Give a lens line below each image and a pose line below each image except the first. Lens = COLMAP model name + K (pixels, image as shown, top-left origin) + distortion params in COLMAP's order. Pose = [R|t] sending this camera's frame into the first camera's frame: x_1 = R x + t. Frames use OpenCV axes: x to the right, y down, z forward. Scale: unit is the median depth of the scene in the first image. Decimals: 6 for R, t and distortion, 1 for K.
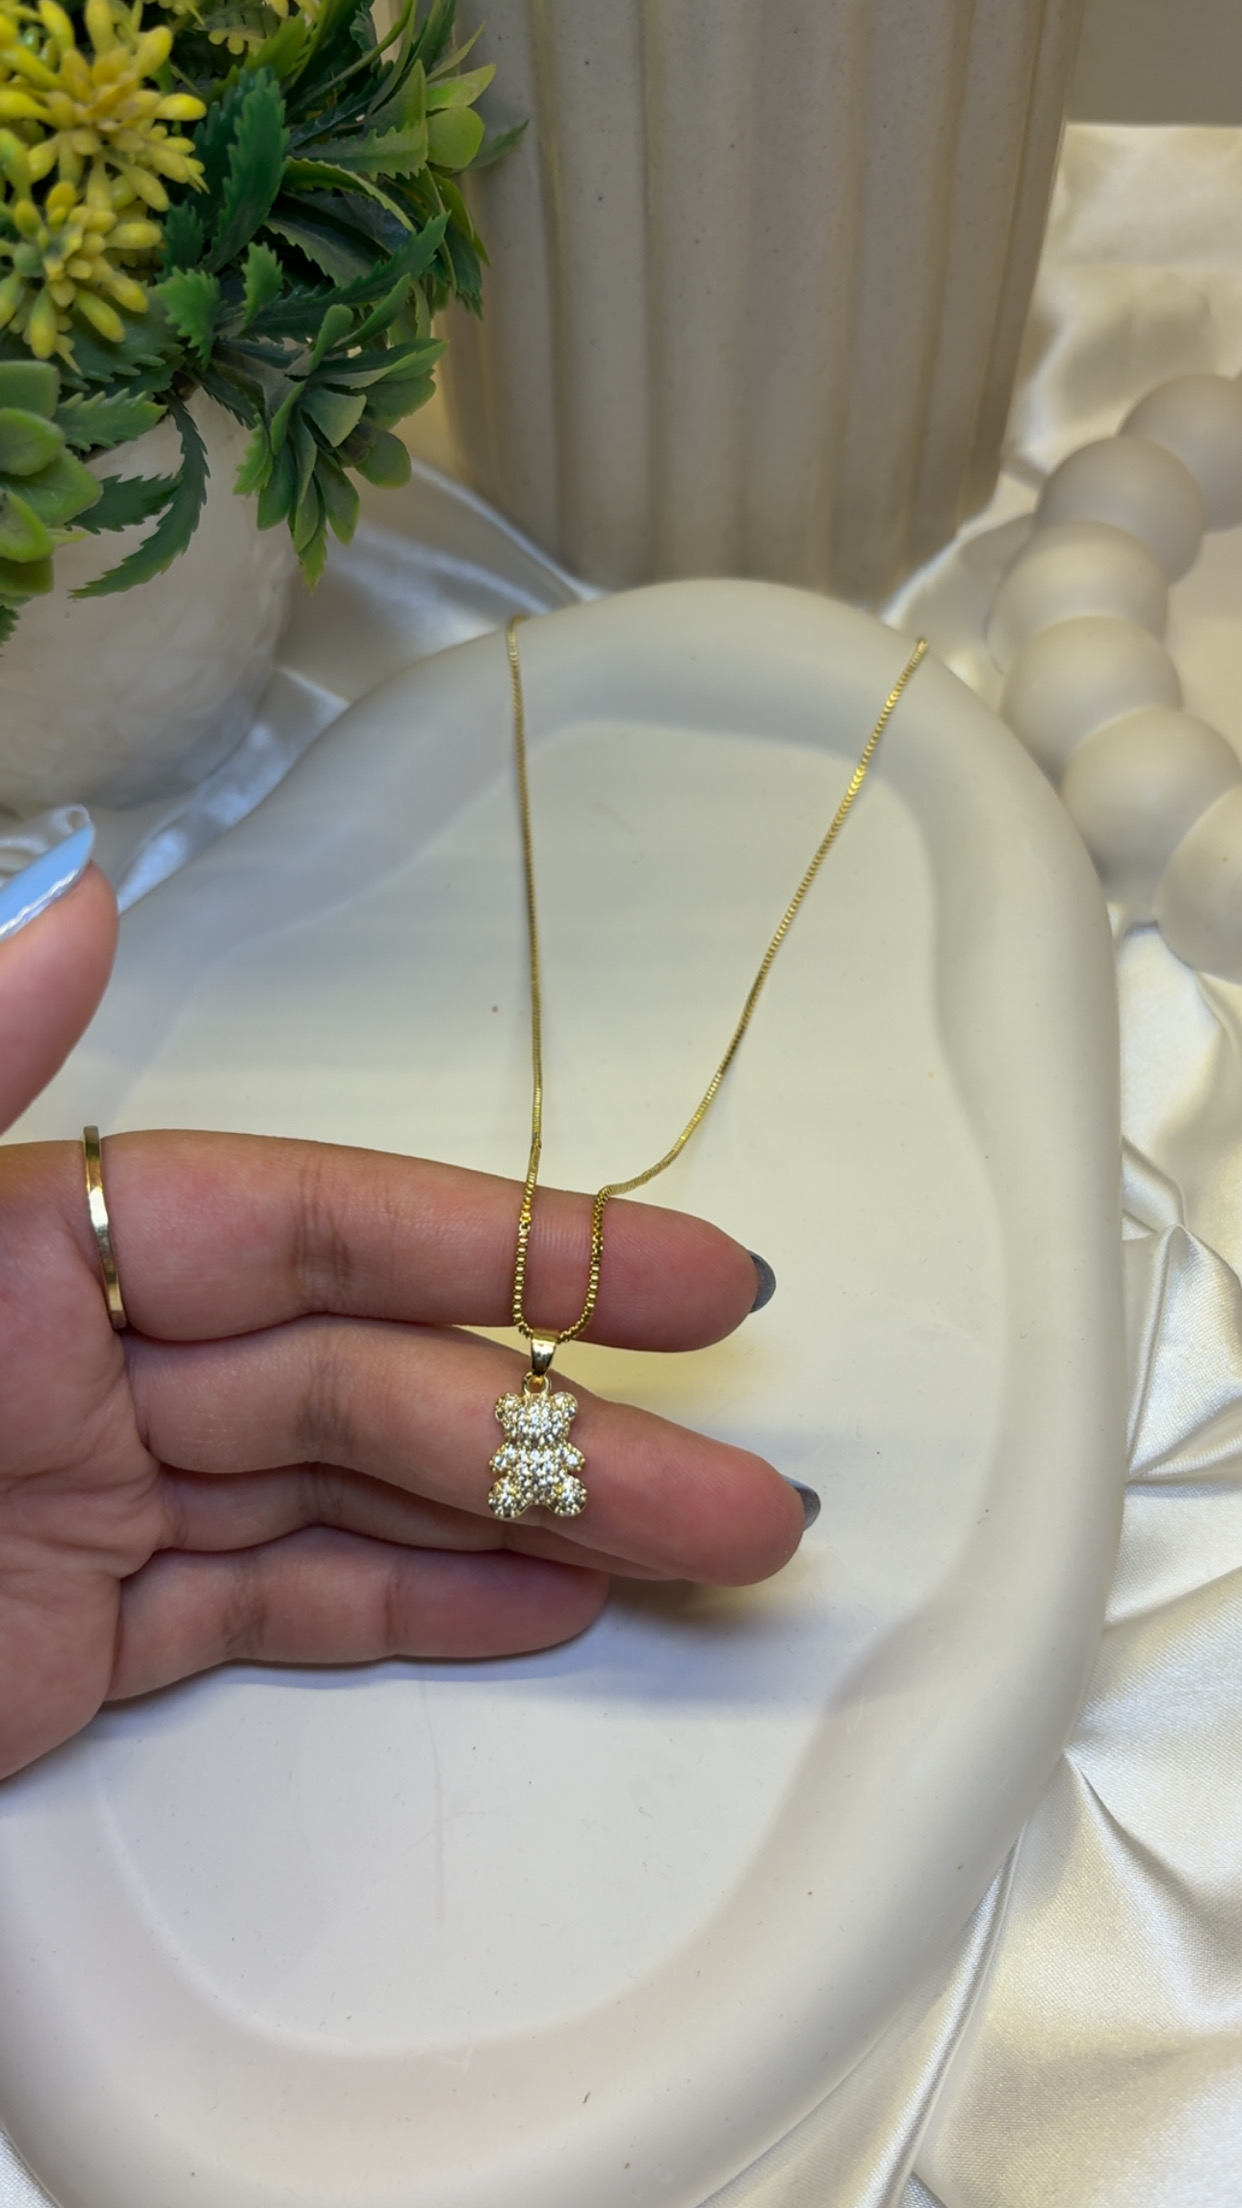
lens RADIAL K [[1489.1, 0, 621.0], [0, 1489.1, 1104.0], [0, 0, 1]] dist [-0.113707, 0.084881]
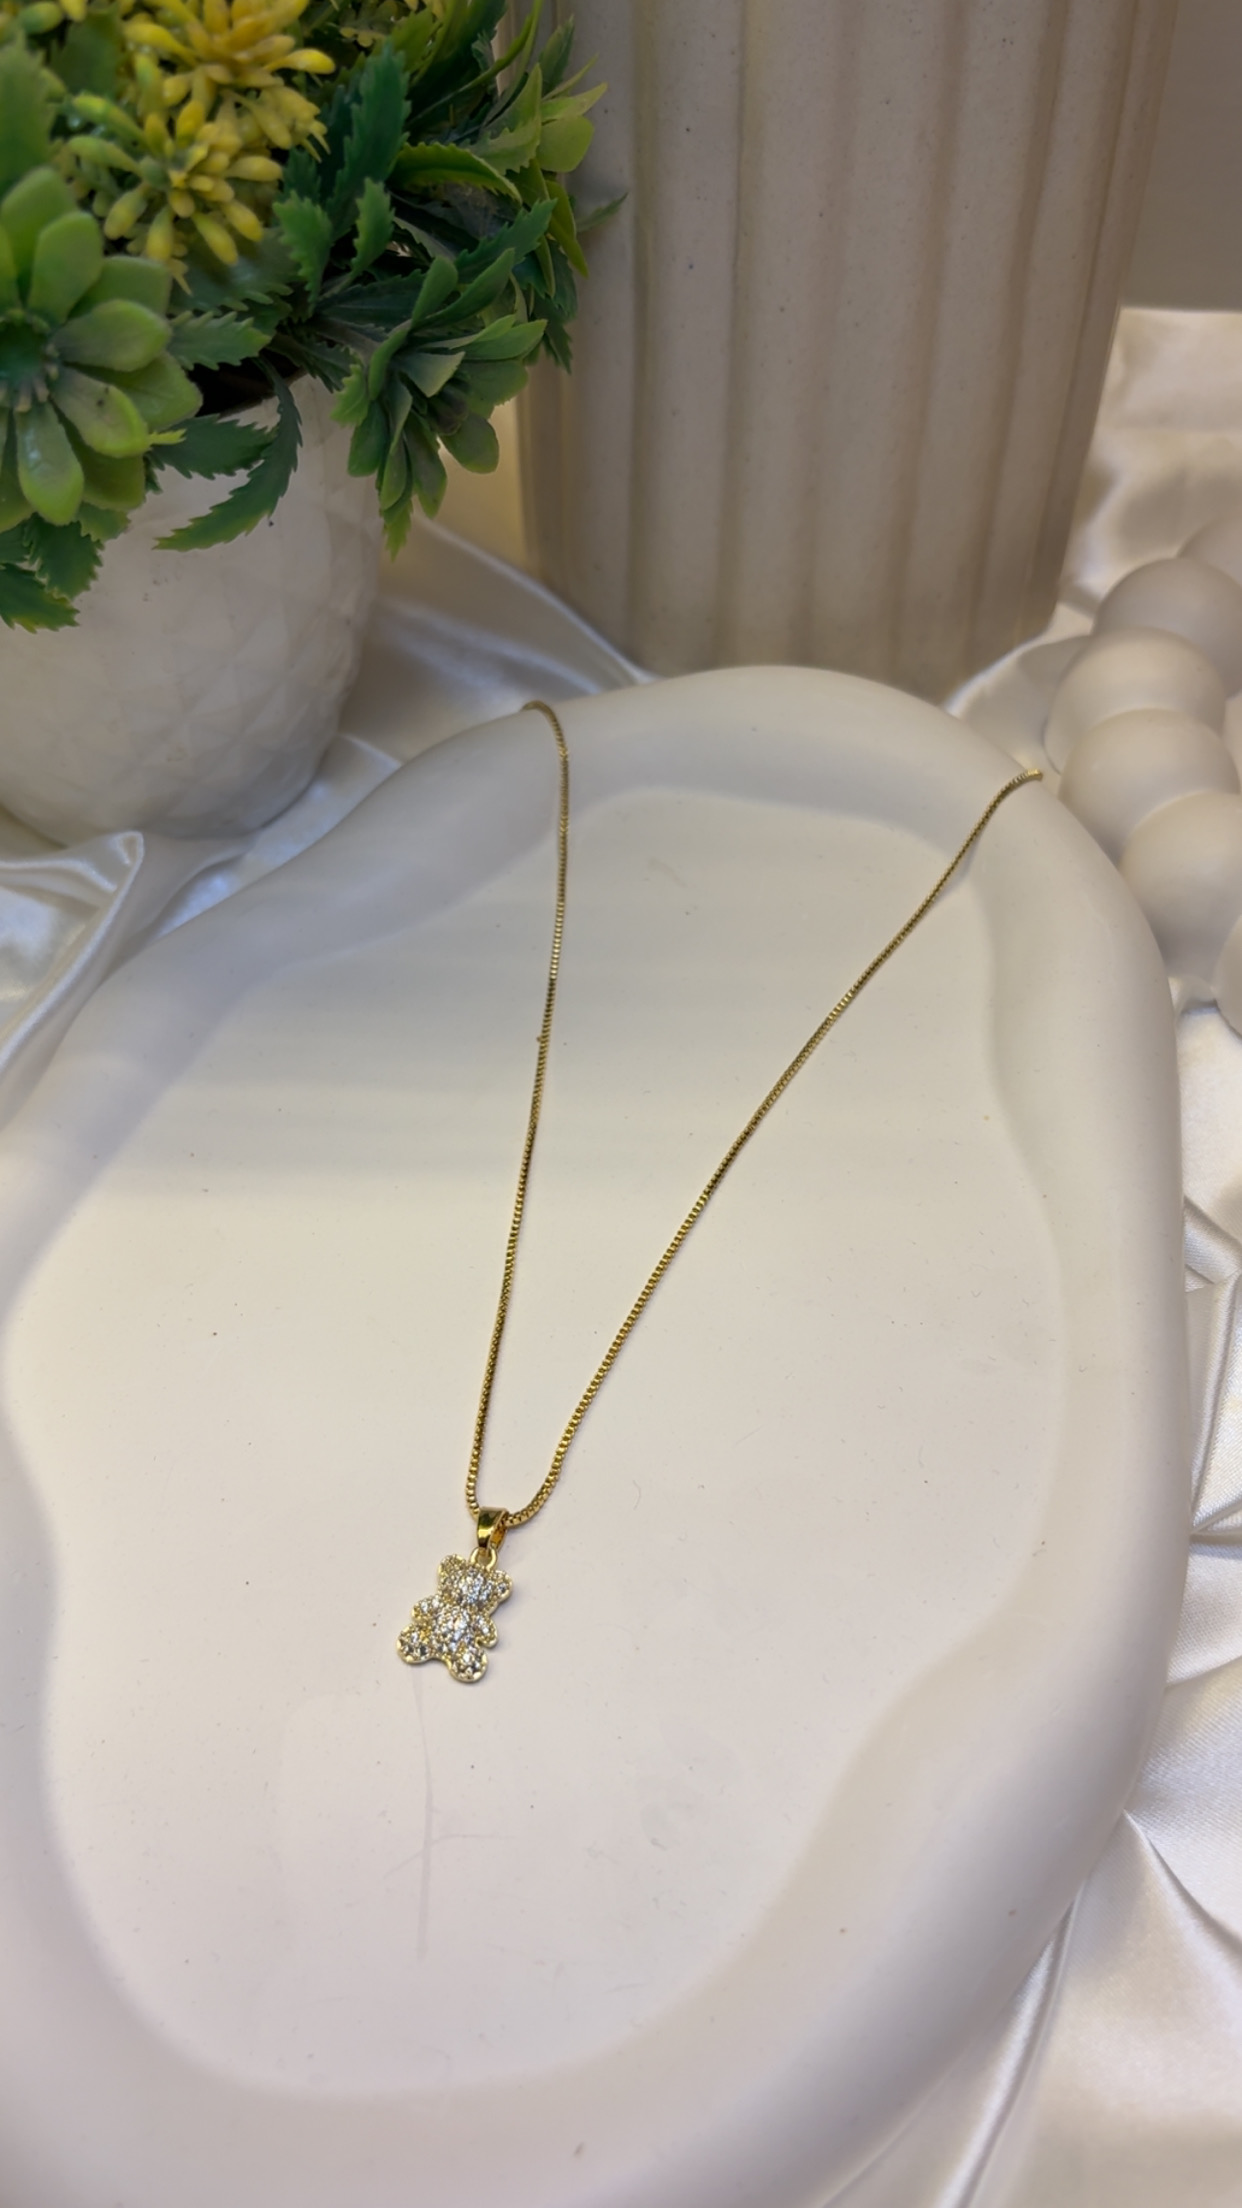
lens RADIAL K [[1489.1, 0, 621.0], [0, 1489.1, 1104.0], [0, 0, 1]] dist [-0.113707, 0.084881]
pose [[0.998222, 0.056666, -0.018476, -0.015274], [-0.058578, 0.989955, -0.128677, 0.149459], [0.010999, 0.129530, 0.991514, 0.052171]]
